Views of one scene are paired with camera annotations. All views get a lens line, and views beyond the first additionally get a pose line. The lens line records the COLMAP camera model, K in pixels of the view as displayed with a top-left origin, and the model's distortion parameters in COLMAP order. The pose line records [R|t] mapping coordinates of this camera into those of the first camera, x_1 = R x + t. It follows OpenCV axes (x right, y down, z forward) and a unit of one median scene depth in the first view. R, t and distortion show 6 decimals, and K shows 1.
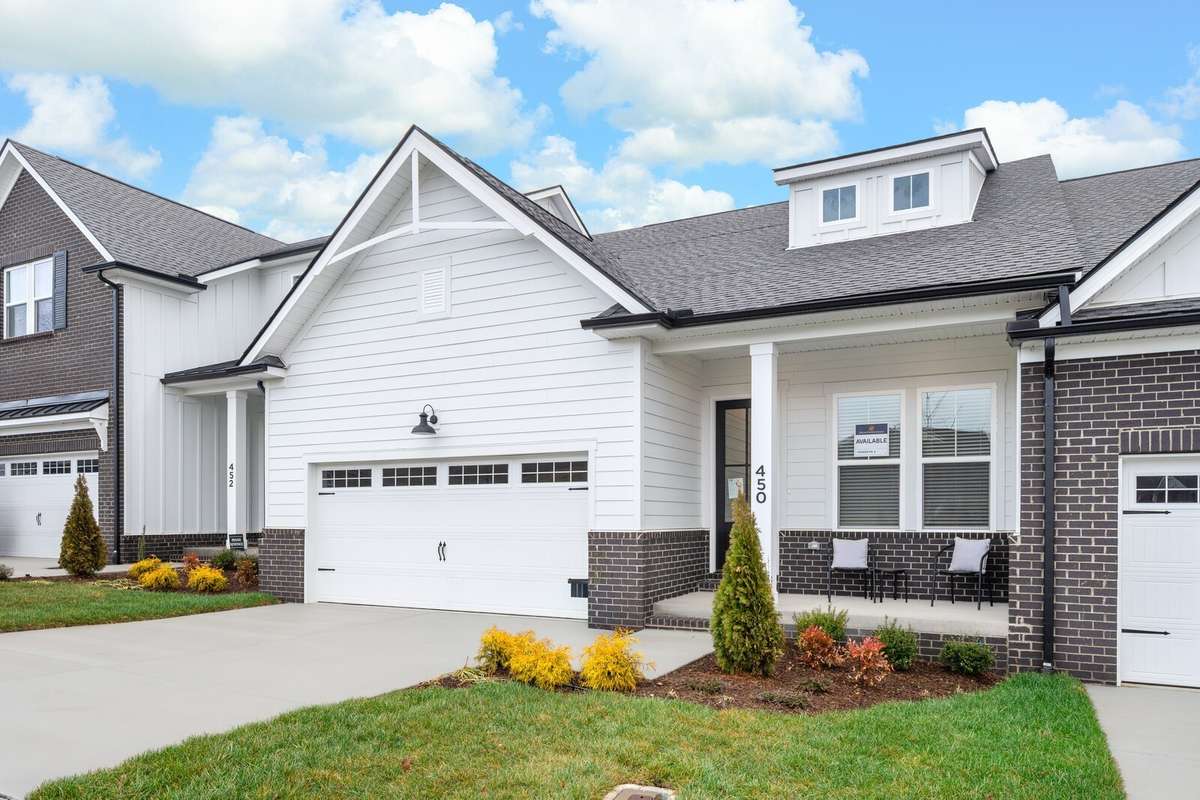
lens RADIAL K [[654.8, 0, 602.0], [0, 654.8, 394.3], [0, 0, 1]] dist [-0.001855, 0.000739]
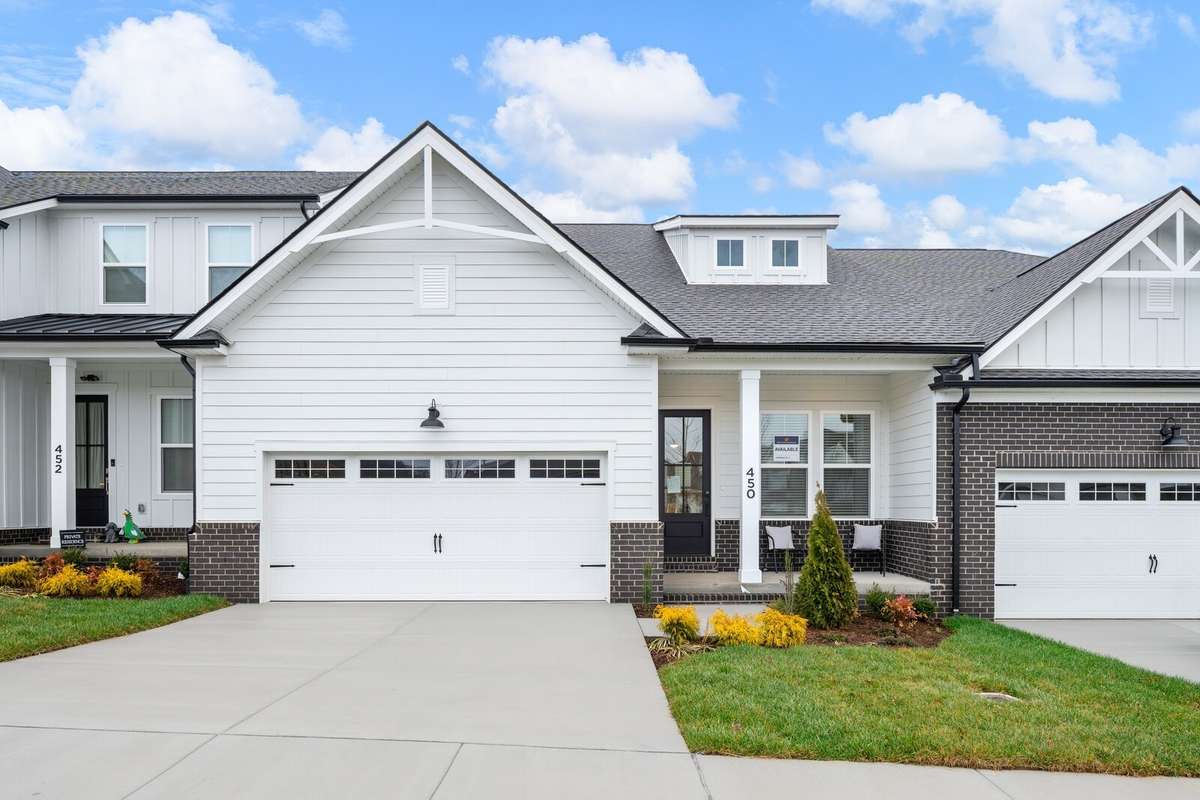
lens RADIAL K [[624.9, 0, 600.1], [0, 624.9, 383.6], [0, 0, 1]] dist [-0.000451, -0.000643]
pose [[0.924355, 0.072928, 0.374500, -0.431991], [-0.069506, 0.997324, -0.022656, -0.004473], [-0.375150, -0.005088, 0.926950, 0.004000]]
